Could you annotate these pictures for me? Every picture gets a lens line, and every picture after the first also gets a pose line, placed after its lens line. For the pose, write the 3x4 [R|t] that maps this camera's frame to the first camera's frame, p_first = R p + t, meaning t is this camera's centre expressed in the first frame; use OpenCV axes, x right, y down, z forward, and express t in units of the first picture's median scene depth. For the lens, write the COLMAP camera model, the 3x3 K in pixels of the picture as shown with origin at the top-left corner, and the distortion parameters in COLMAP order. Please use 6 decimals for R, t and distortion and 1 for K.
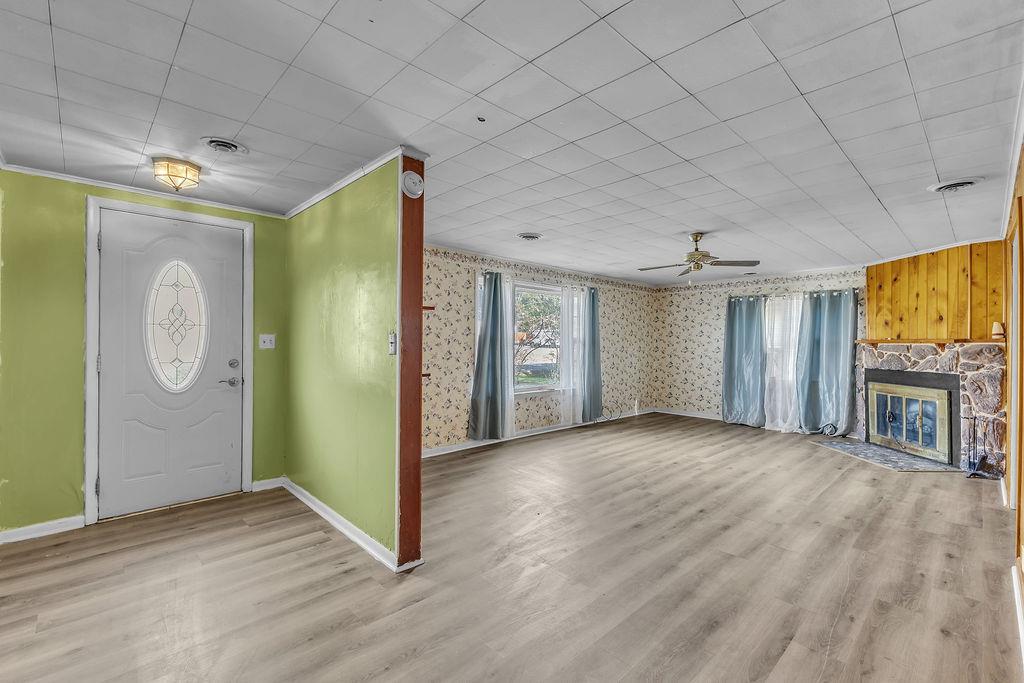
lens RADIAL K [[445.2, 0, 509.8], [0, 445.2, 332.2], [0, 0, 1]] dist [0.011903, 0.000150]
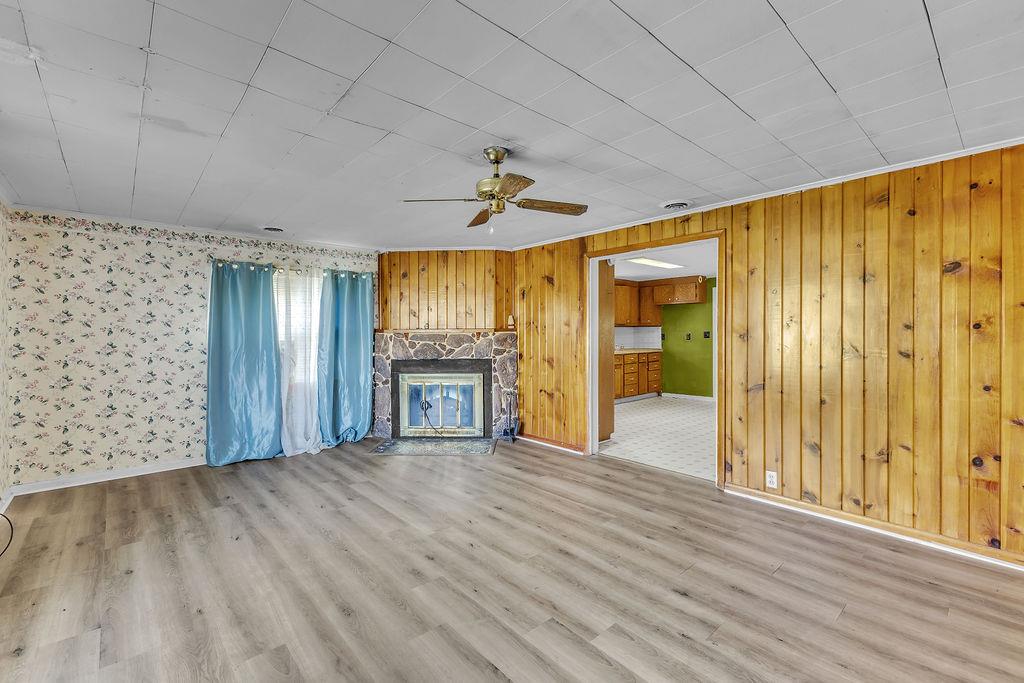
lens RADIAL K [[445.2, 0, 509.8], [0, 445.2, 332.2], [0, 0, 1]] dist [0.011903, 0.000150]
pose [[0.033818, -0.005590, 0.999412, -0.163911], [-0.016345, 0.999848, 0.006146, 0.016163], [-0.999294, -0.016543, 0.033721, 0.897903]]
